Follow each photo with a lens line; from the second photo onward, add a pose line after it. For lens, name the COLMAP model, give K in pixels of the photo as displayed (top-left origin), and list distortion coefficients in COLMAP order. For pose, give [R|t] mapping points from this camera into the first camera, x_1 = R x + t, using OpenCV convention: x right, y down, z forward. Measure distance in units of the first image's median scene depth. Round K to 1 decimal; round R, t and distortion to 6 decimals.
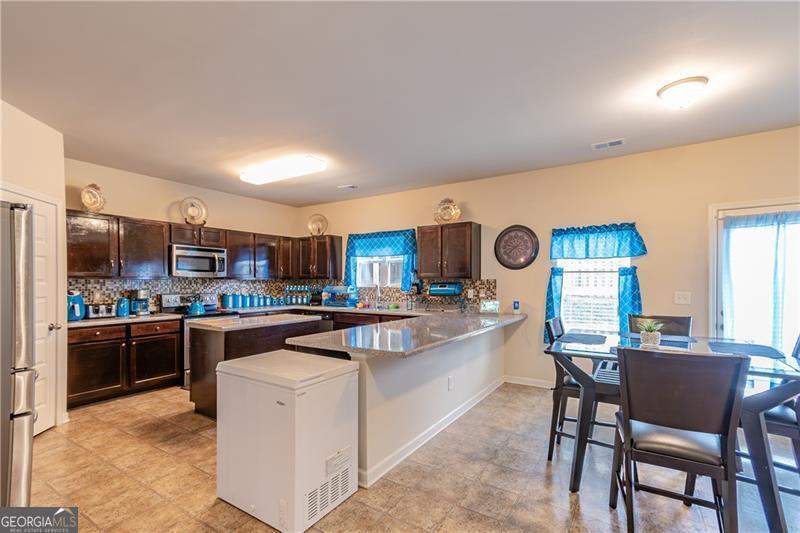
lens RADIAL K [[359.6, 0, 402.9], [0, 359.6, 279.4], [0, 0, 1]] dist [0.012543, 0.006947]
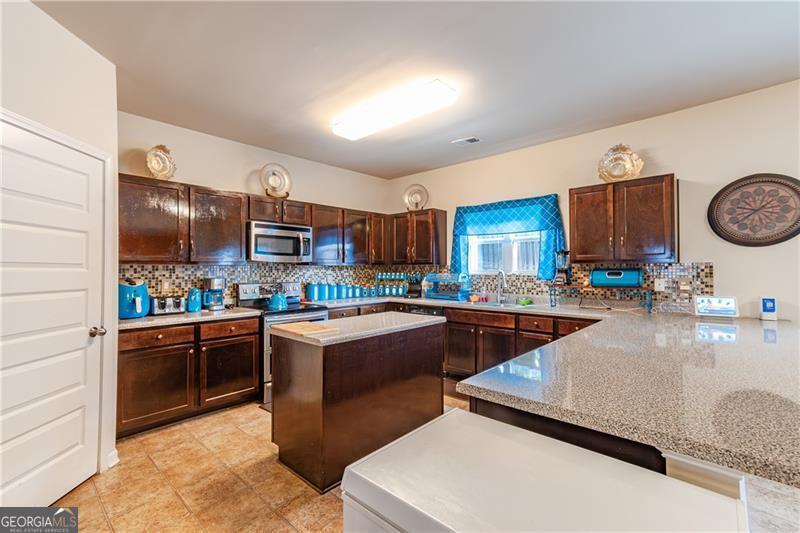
lens RADIAL K [[359.6, 0, 404.8], [0, 359.6, 261.7], [0, 0, 1]] dist [0.012543, 0.006947]
pose [[0.985352, -0.006138, -0.170421, -0.164875], [0.003855, 0.999898, -0.013721, 0.004586], [0.170488, 0.012863, 0.985276, 0.271202]]
